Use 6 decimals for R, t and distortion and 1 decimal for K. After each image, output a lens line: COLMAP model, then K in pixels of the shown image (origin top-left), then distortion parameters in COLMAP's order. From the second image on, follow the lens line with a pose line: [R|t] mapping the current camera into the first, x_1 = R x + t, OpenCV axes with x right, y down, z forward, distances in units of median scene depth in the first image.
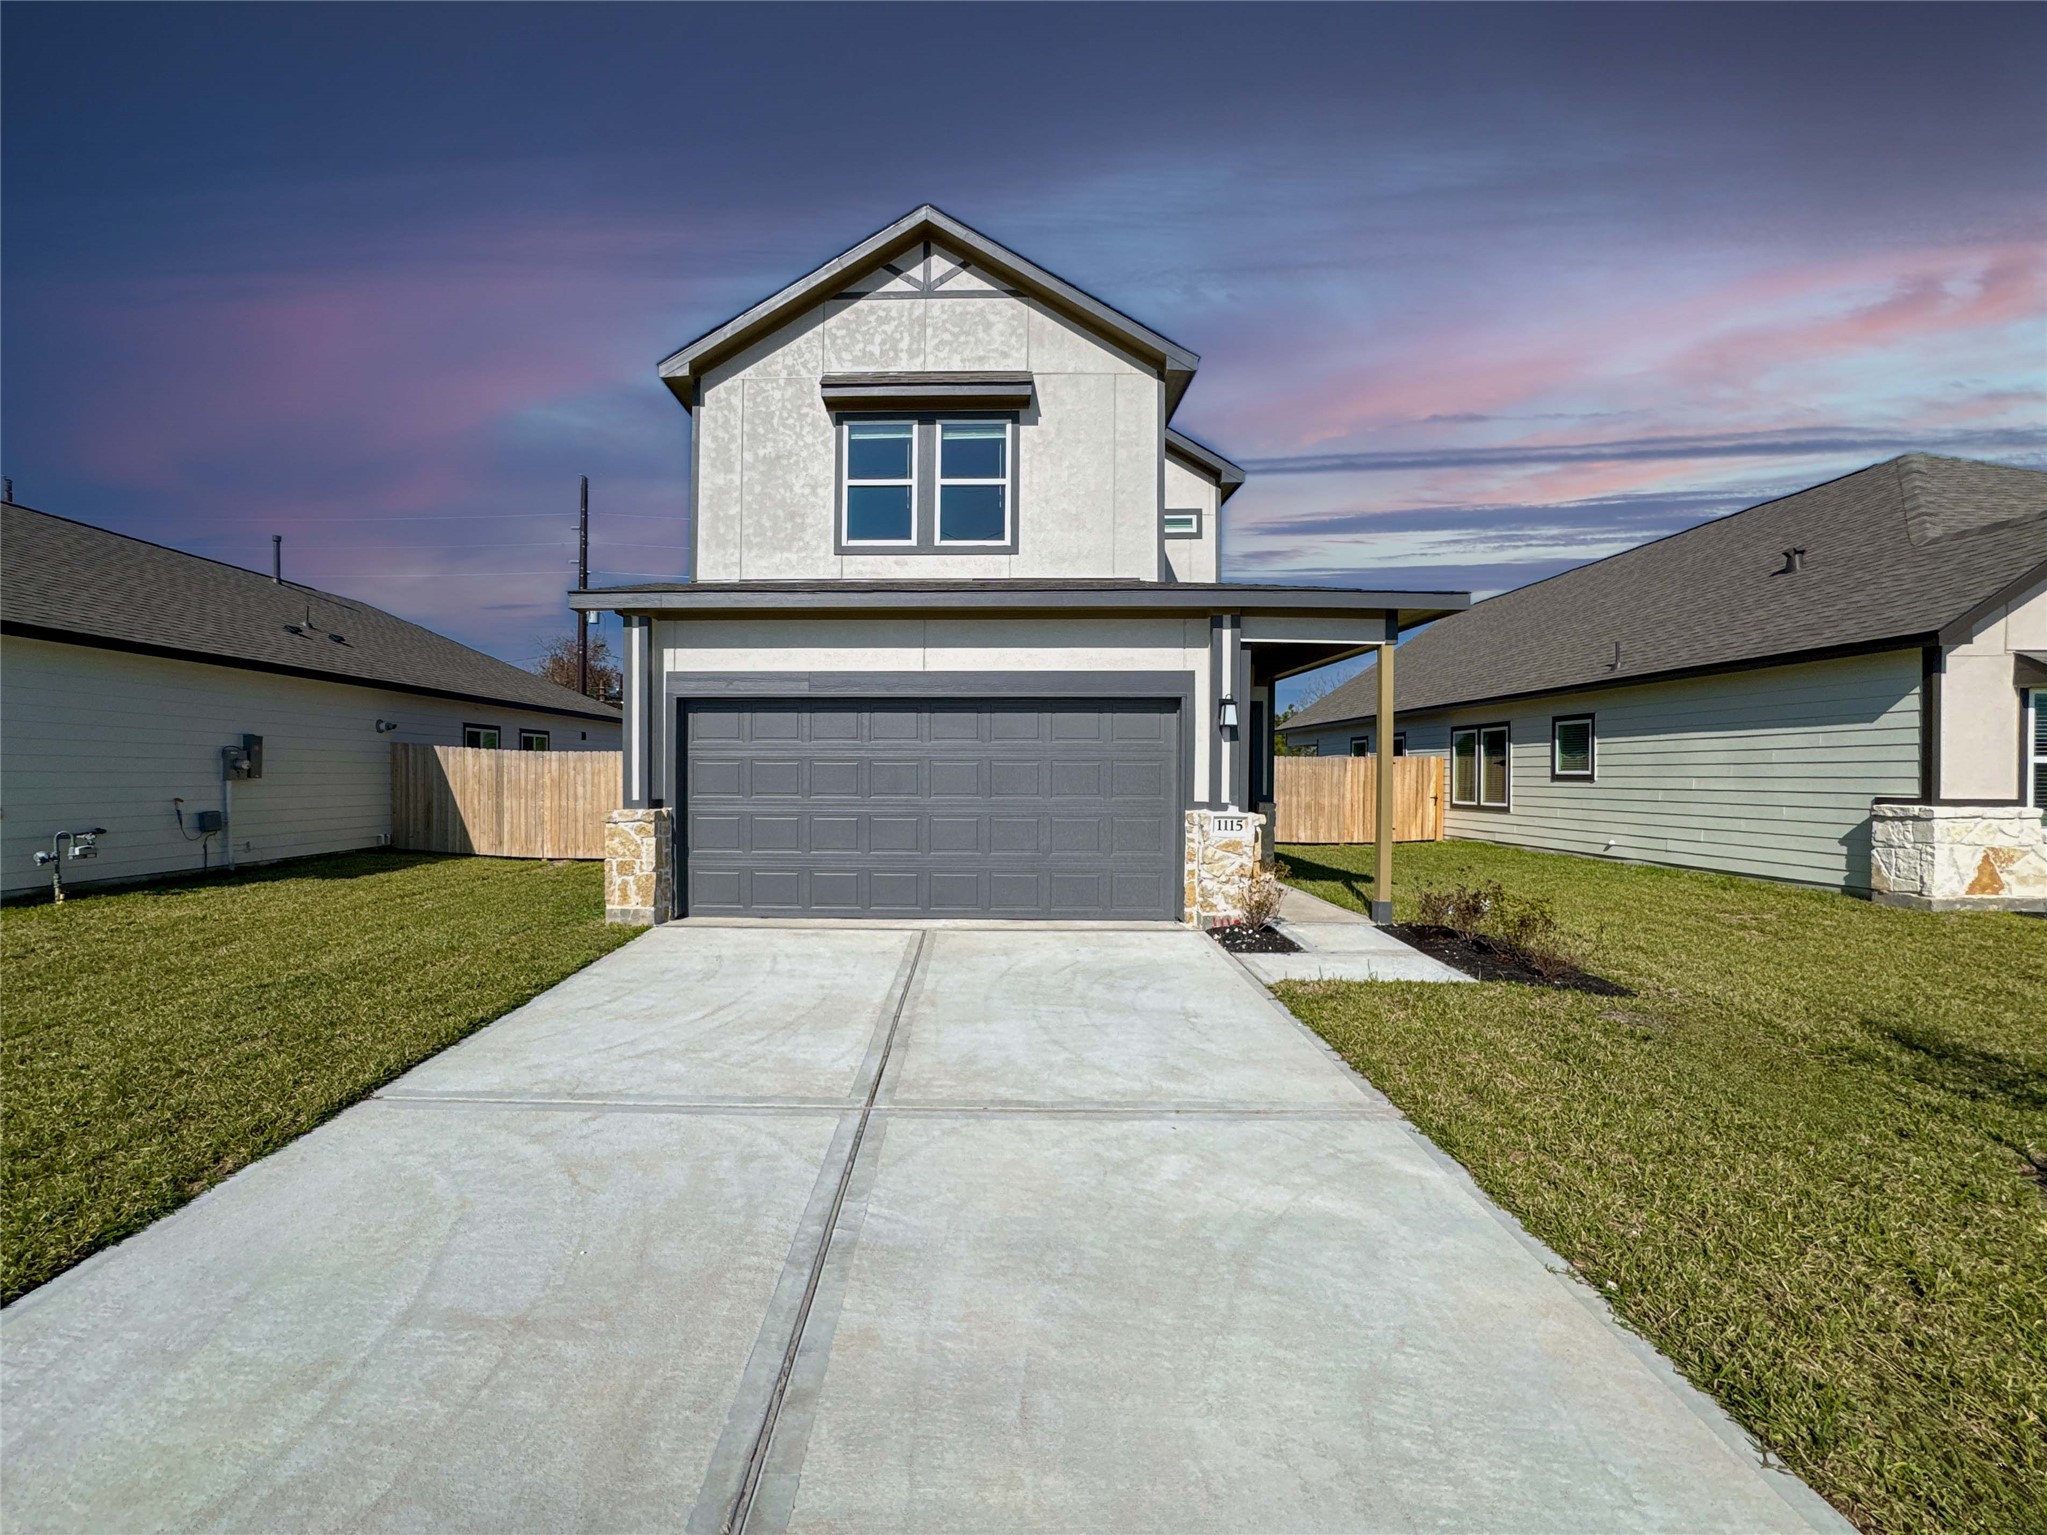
lens RADIAL K [[856.8, 0, 1021.6], [0, 856.8, 789.5], [0, 0, 1]] dist [-0.022301, 0.000513]
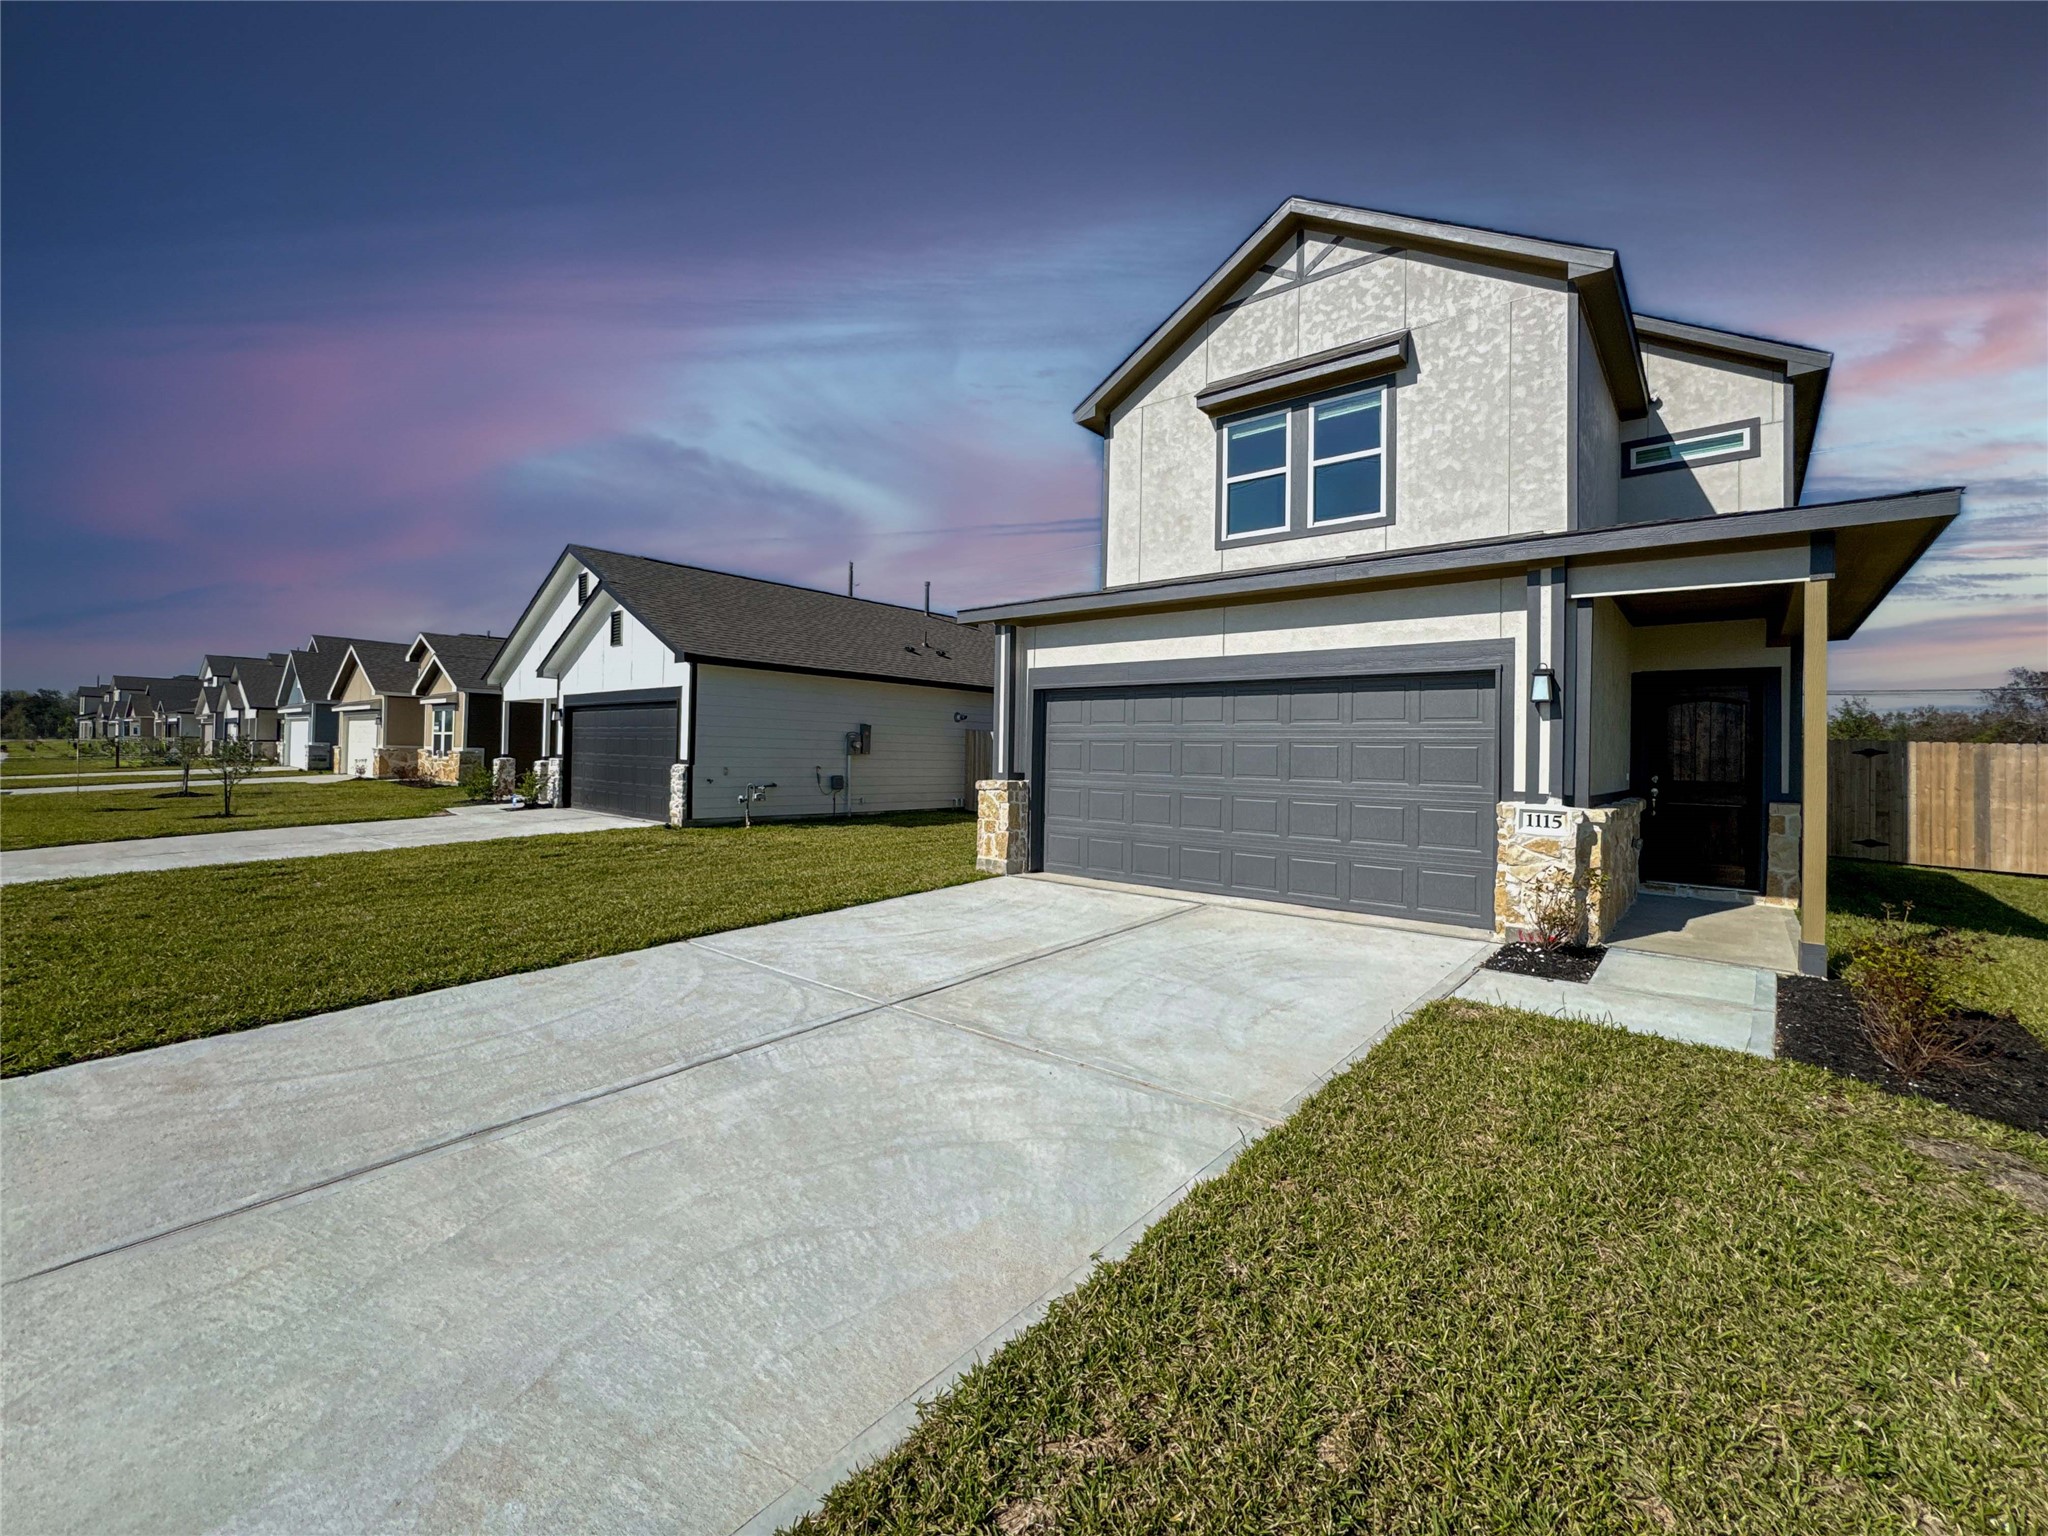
lens RADIAL K [[835.6, 0, 1015.7], [0, 835.6, 758.6], [0, 0, 1]] dist [-0.052733, 0.032262]
pose [[0.786188, 0.015733, -0.617787, 0.234094], [-0.028359, 0.999541, -0.010635, 0.002872], [0.617337, 0.025881, 0.786273, 0.039207]]
